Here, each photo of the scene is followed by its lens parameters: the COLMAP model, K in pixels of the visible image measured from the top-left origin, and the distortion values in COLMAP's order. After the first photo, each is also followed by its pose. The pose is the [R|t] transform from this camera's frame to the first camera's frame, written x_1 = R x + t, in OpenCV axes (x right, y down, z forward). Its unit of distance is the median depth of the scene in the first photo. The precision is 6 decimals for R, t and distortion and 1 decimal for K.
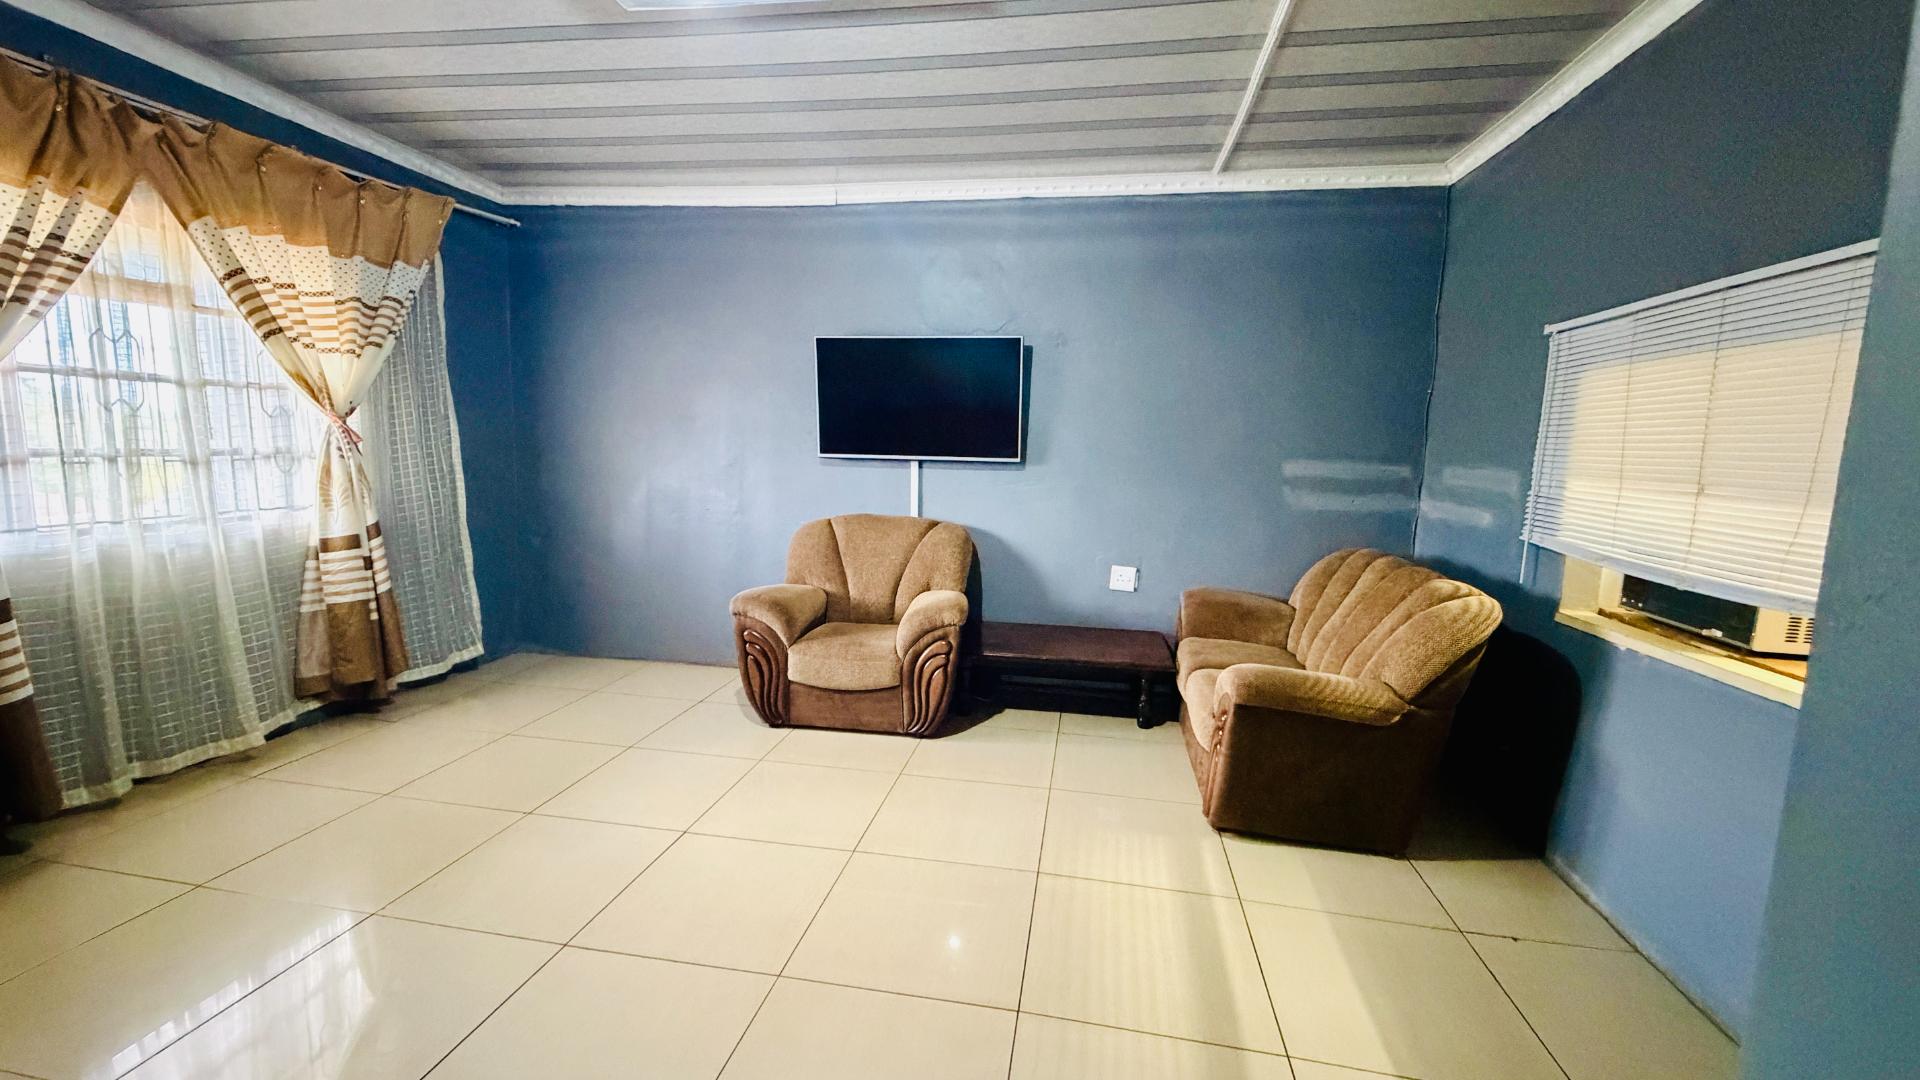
lens RADIAL K [[766.7, 0, 957.3], [0, 766.7, 538.4], [0, 0, 1]] dist [0.000333, 0.000088]
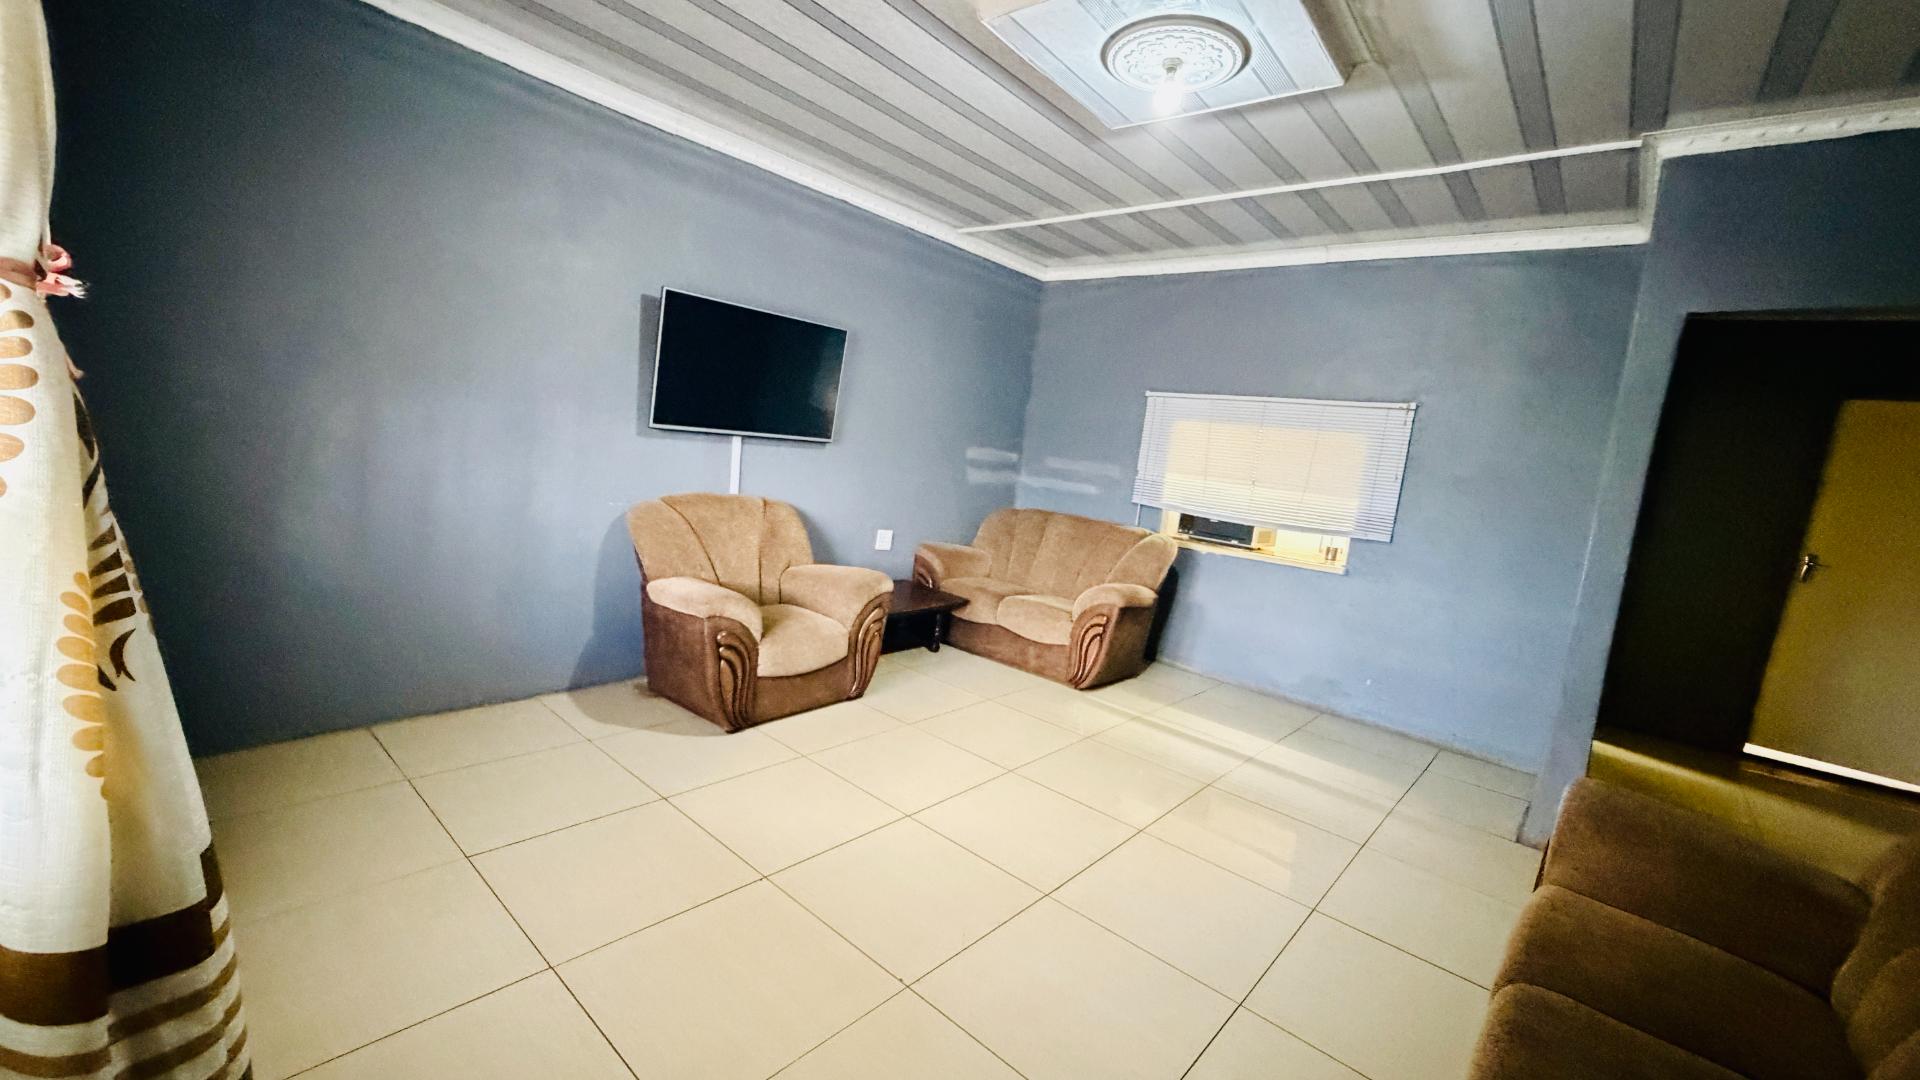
lens RADIAL K [[766.7, 0, 957.3], [0, 766.7, 538.4], [0, 0, 1]] dist [0.000333, 0.000088]
pose [[0.512685, -0.081272, 0.854722, -0.861521], [0.011502, 0.996071, 0.087812, -0.062823], [-0.858500, -0.035189, 0.511605, 0.305612]]
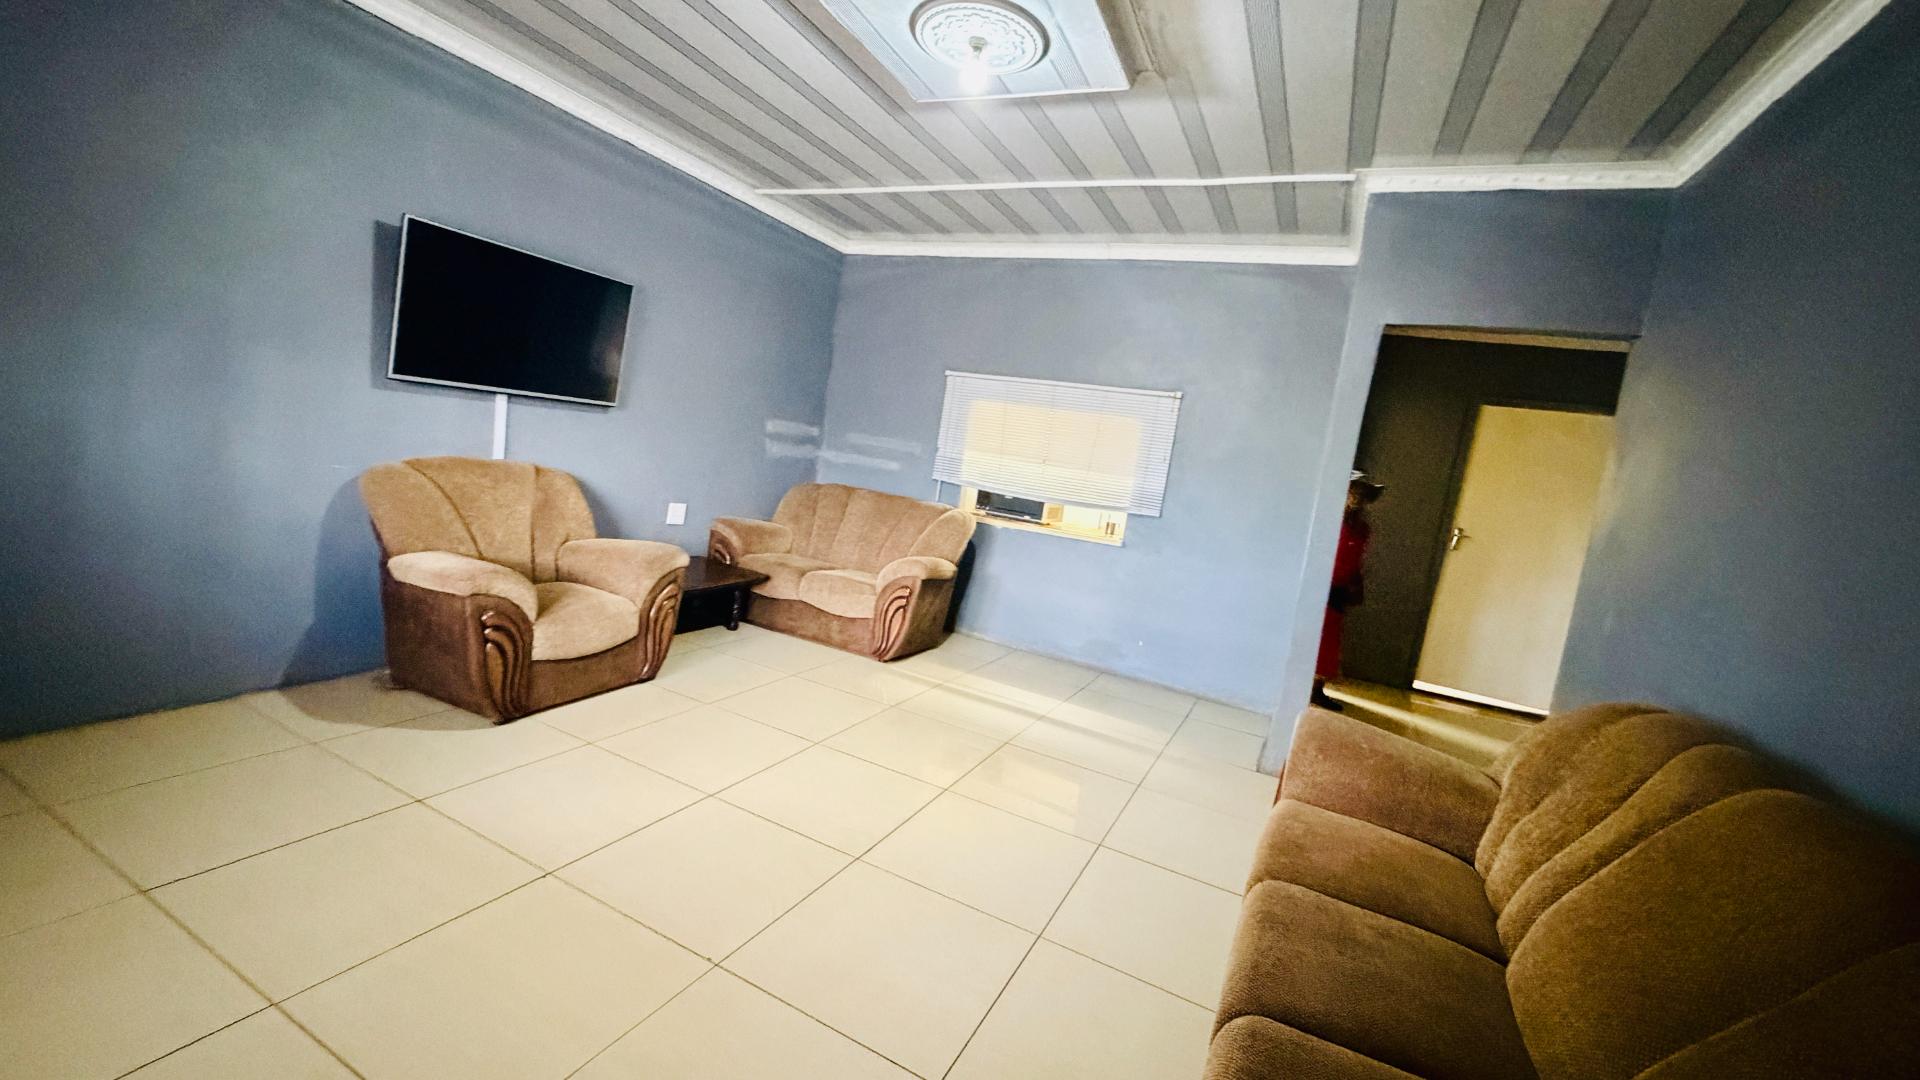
lens RADIAL K [[766.7, 0, 957.3], [0, 766.7, 538.4], [0, 0, 1]] dist [0.000333, 0.000088]
pose [[0.271923, -0.102372, 0.956858, -0.867107], [-0.013550, 0.993820, 0.110177, -0.048766], [-0.962224, -0.042925, 0.268855, 0.316080]]
